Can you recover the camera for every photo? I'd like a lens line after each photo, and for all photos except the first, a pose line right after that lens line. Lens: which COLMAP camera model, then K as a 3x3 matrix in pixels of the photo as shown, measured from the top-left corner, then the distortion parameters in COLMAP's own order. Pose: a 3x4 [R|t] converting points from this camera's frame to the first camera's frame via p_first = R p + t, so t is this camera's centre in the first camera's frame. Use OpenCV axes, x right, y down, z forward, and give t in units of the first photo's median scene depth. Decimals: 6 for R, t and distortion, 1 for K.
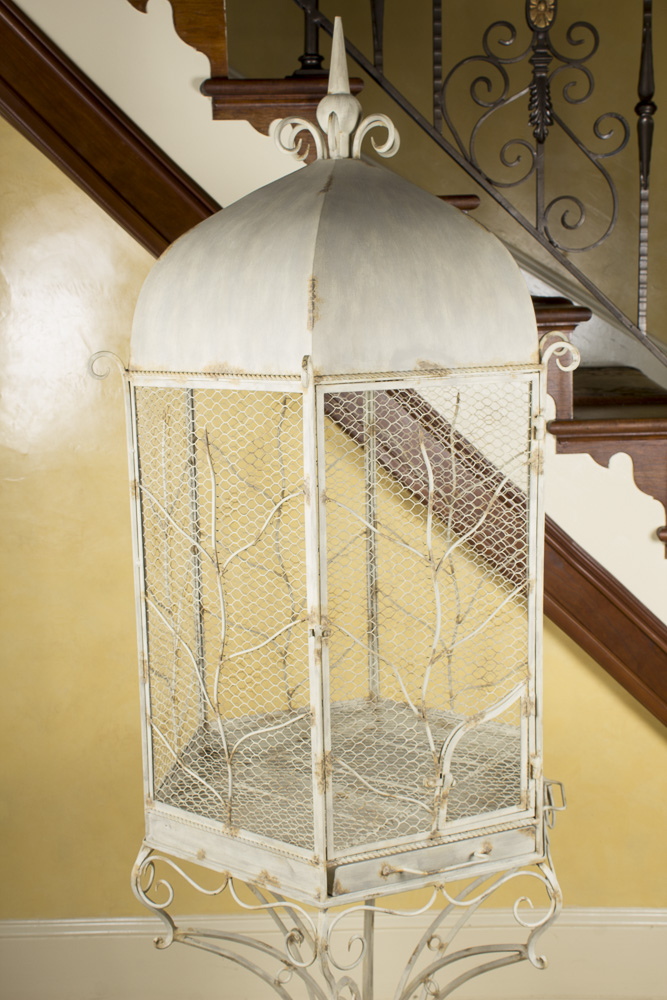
lens RADIAL K [[1302.6, 0, 326.5], [0, 1302.6, 514.5], [0, 0, 1]] dist [-0.054669, 0.000000]
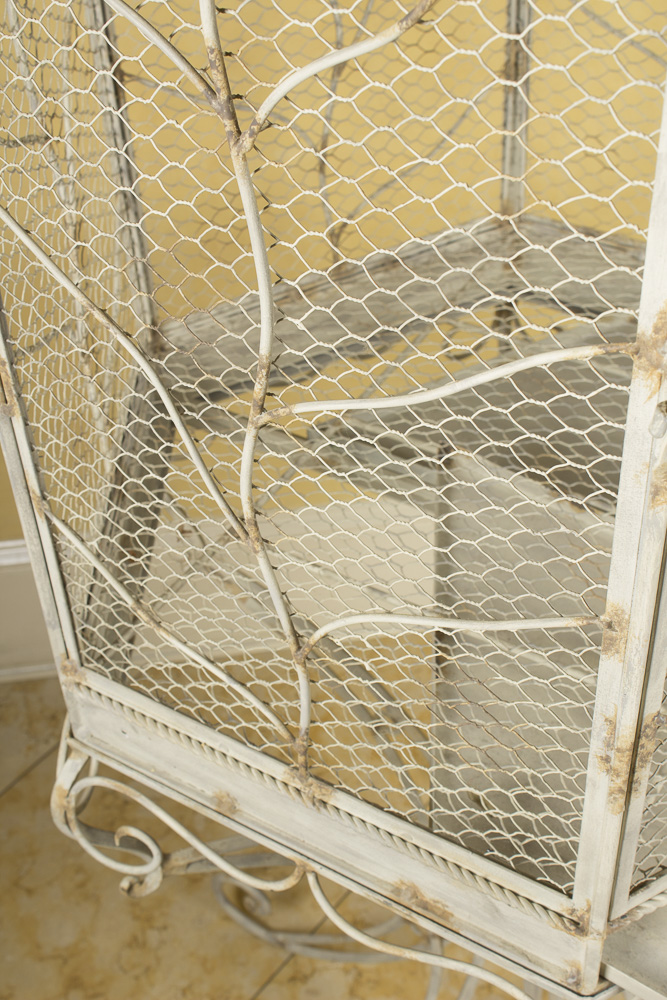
lens RADIAL K [[1393.3, 0, 333.9], [0, 1393.3, 500.5], [0, 0, 1]] dist [-0.052052, 0.000000]
pose [[0.993909, -0.089641, 0.064098, -0.084306], [0.043932, 0.855743, 0.515533, -0.033087], [-0.101064, -0.509577, 0.854469, 0.695783]]
